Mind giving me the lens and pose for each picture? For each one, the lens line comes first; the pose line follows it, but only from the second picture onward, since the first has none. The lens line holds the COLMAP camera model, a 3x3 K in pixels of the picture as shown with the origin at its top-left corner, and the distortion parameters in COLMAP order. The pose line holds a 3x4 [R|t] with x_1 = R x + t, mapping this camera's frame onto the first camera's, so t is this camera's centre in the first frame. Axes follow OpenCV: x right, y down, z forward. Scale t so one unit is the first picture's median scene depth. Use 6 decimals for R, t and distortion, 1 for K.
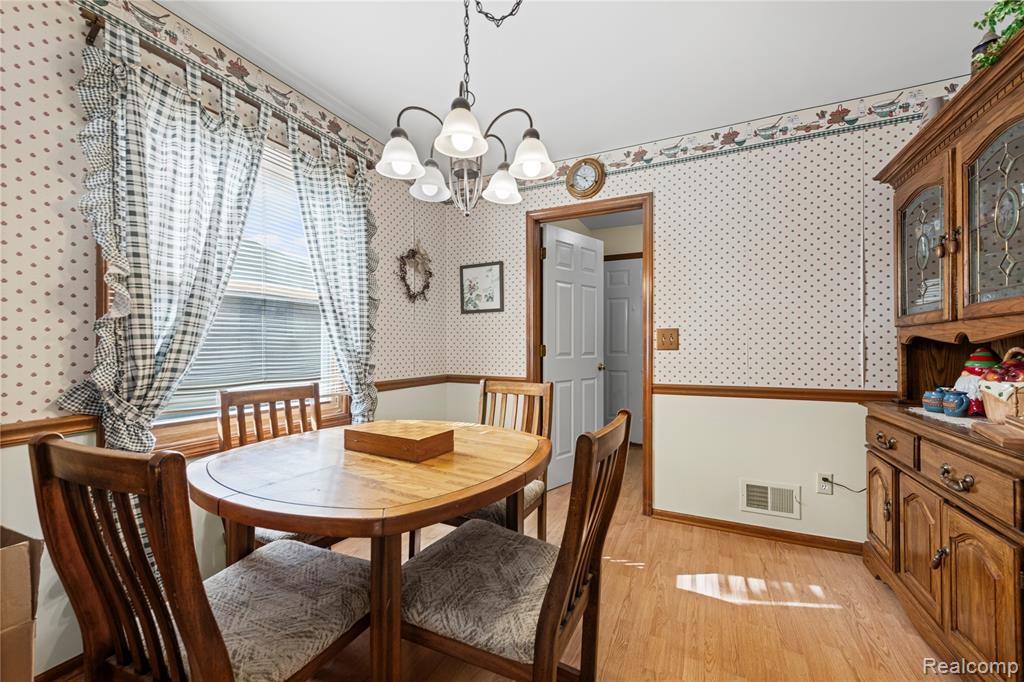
lens RADIAL K [[408.8, 0, 512.2], [0, 408.8, 347.1], [0, 0, 1]] dist [0.014985, -0.002788]
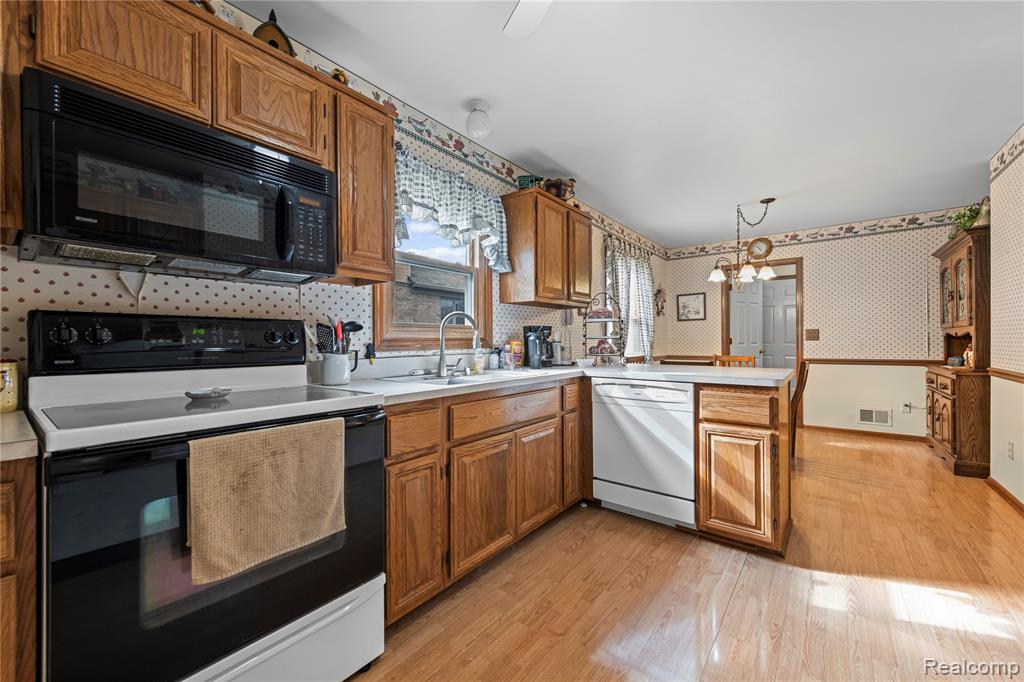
lens RADIAL K [[408.8, 0, 511.4], [0, 408.8, 342.2], [0, 0, 1]] dist [0.014985, -0.002788]
pose [[0.971408, -0.006050, -0.237339, -0.521978], [0.007530, 0.999957, 0.005329, -0.005206], [0.237297, -0.006964, 0.971412, -1.186300]]
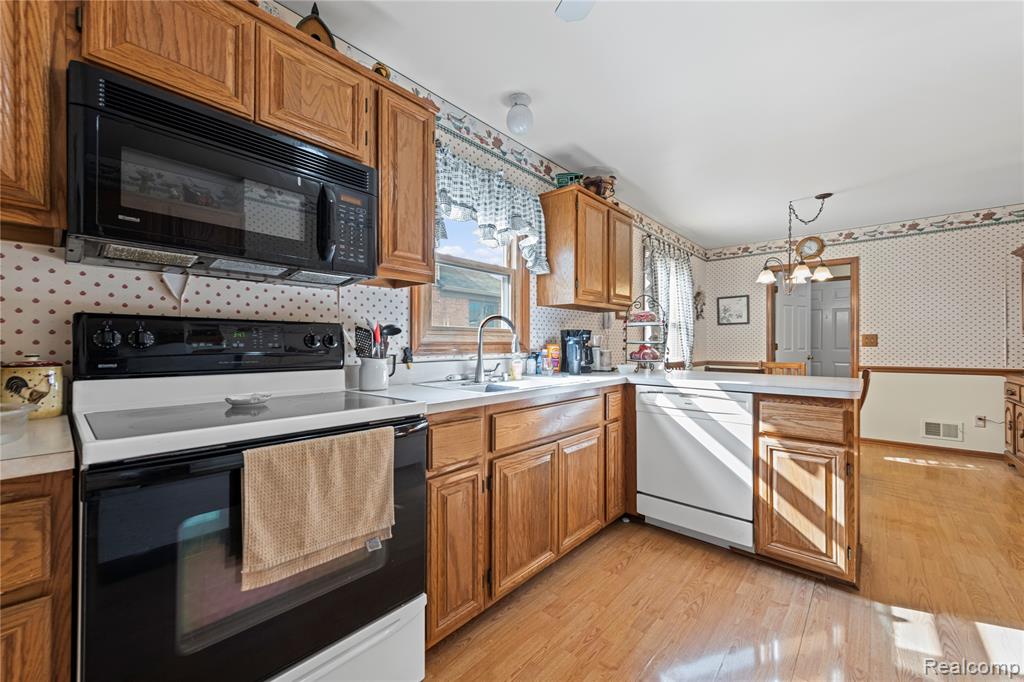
lens RADIAL K [[408.8, 0, 510.4], [0, 408.8, 343.3], [0, 0, 1]] dist [0.014985, -0.002788]
pose [[0.954228, -0.001286, -0.299076, -0.562535], [0.001319, 0.999999, -0.000093, -0.008208], [0.299076, -0.000305, 0.954229, -1.154850]]
